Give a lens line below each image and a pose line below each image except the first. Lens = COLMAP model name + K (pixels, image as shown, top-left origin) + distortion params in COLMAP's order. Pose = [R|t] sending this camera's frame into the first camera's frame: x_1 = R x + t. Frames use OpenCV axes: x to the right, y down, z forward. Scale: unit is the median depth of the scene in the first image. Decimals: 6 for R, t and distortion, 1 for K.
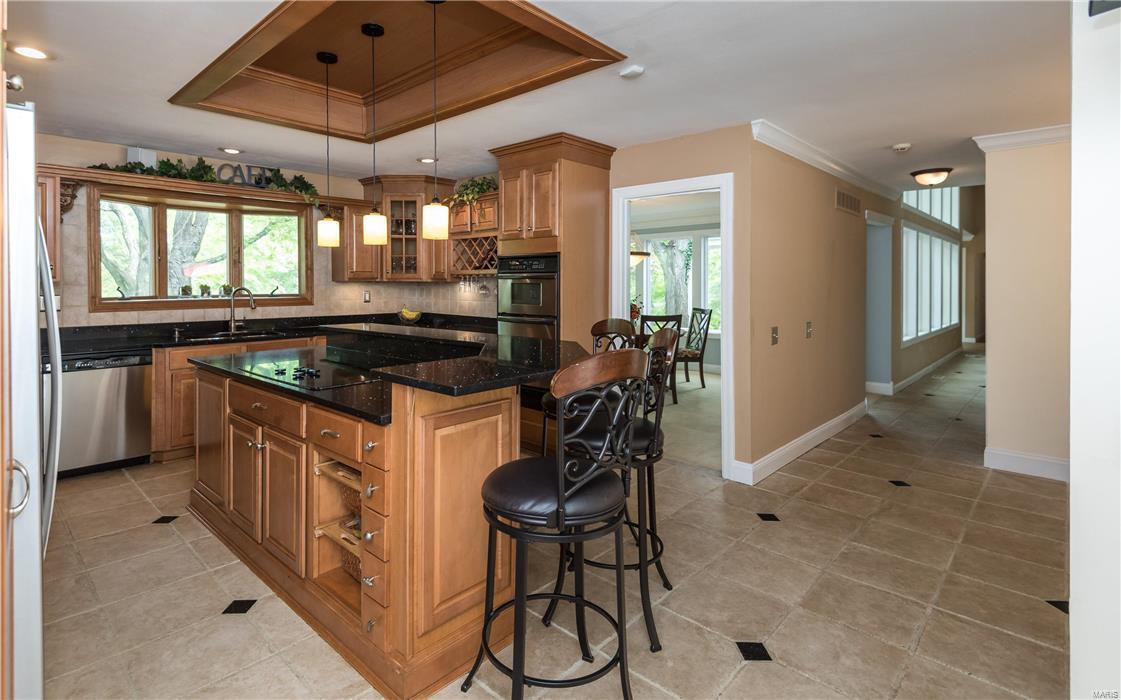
lens RADIAL K [[533.3, 0, 565.6], [0, 533.3, 327.3], [0, 0, 1]] dist [-0.001546, -0.000497]
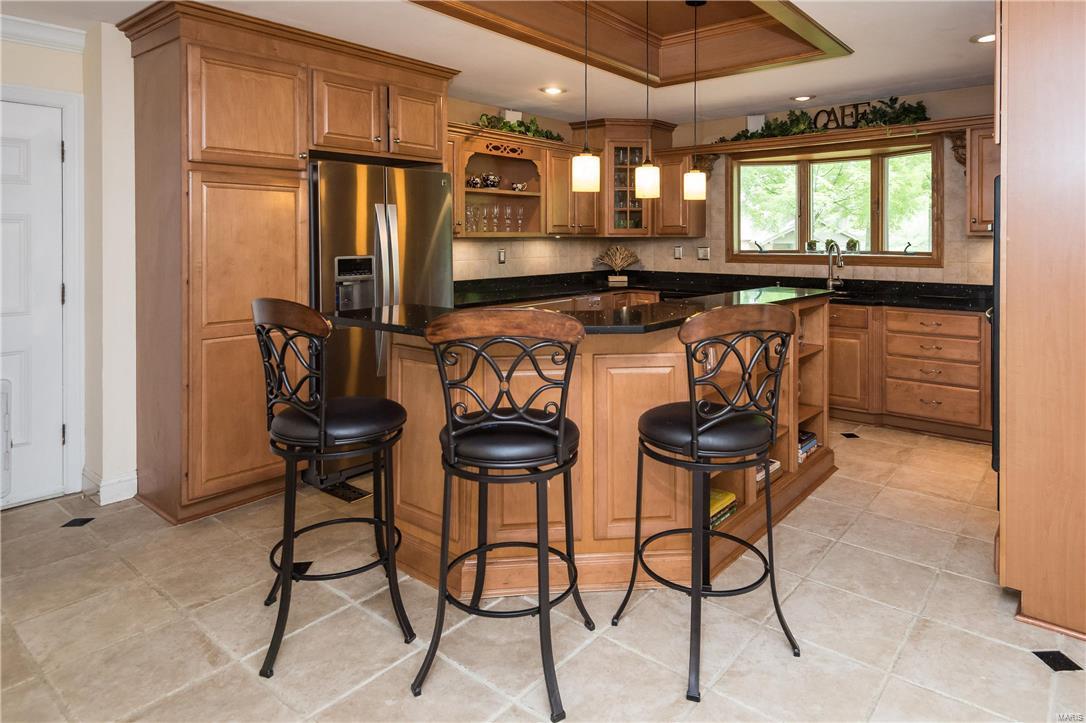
lens RADIAL K [[626.7, 0, 544.6], [0, 626.7, 343.2], [0, 0, 1]] dist [0.003341, 0.001067]
pose [[0.007666, 0.167002, -0.985927, 0.507528], [-0.085523, 0.982453, 0.165748, -0.043391], [0.996307, 0.083049, 0.021814, 0.511460]]
